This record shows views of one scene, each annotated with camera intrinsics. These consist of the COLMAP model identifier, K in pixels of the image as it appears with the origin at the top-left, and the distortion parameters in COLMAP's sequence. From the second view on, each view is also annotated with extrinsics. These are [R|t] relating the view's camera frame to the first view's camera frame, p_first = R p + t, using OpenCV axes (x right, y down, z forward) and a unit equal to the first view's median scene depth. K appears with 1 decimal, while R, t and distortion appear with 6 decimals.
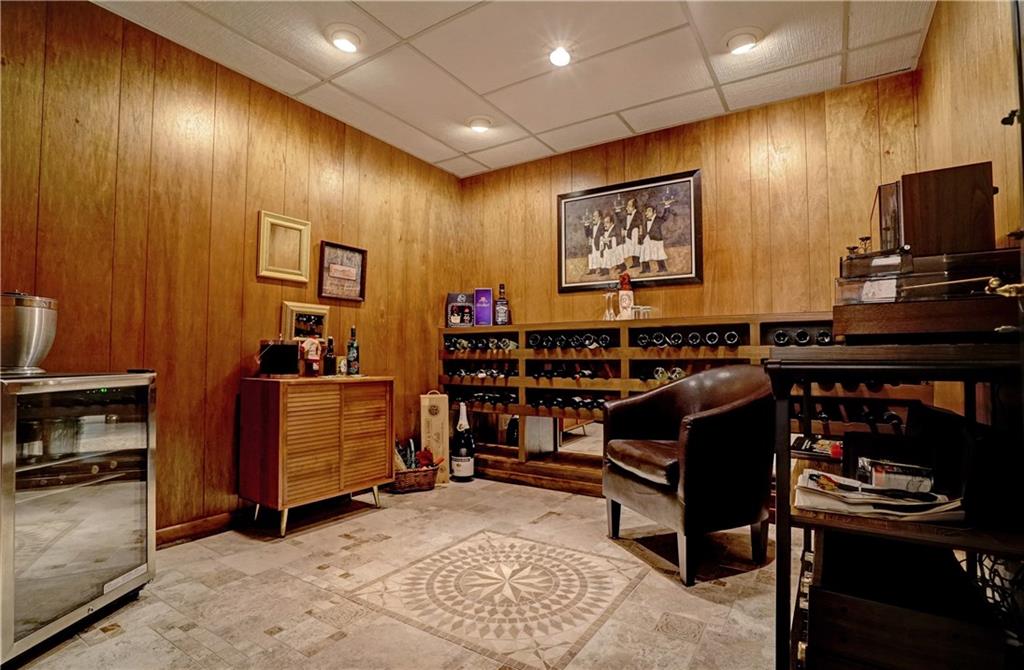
lens RADIAL K [[501.5, 0, 512.0], [0, 501.5, 335.0], [0, 0, 1]] dist [-0.038557, 0.000433]
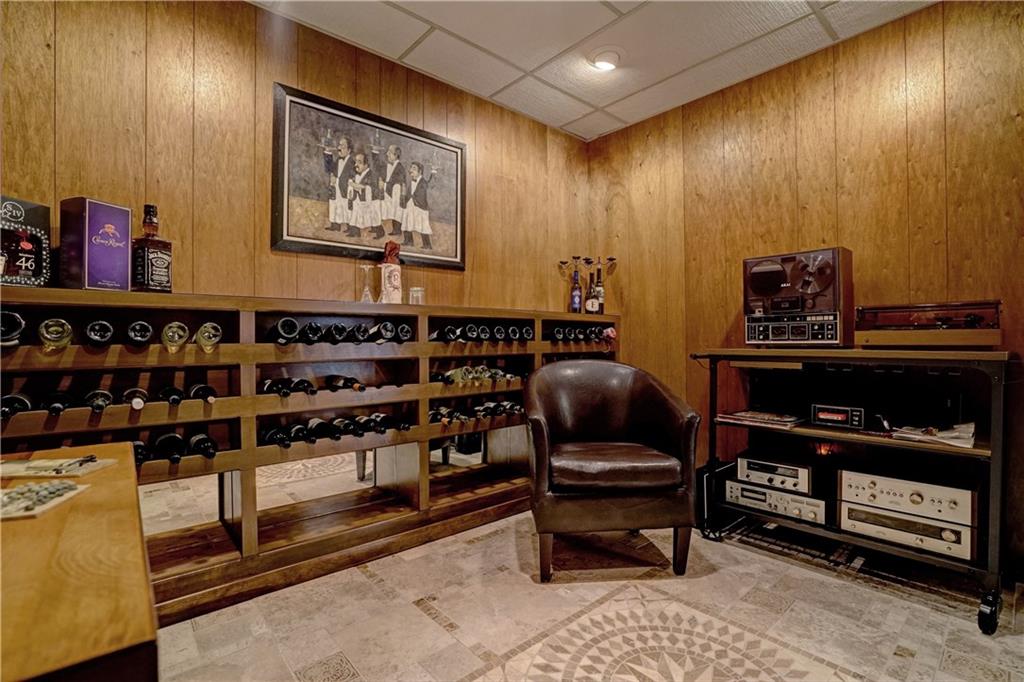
lens RADIAL K [[472.8, 0, 512.0], [0, 472.8, 341.0], [0, 0, 1]] dist [-0.041608, 0.000786]
pose [[0.277487, 0.006841, 0.960705, -0.408138], [-0.025738, 0.999669, 0.000316, 0.020811], [-0.960385, -0.024814, 0.277571, 0.658493]]
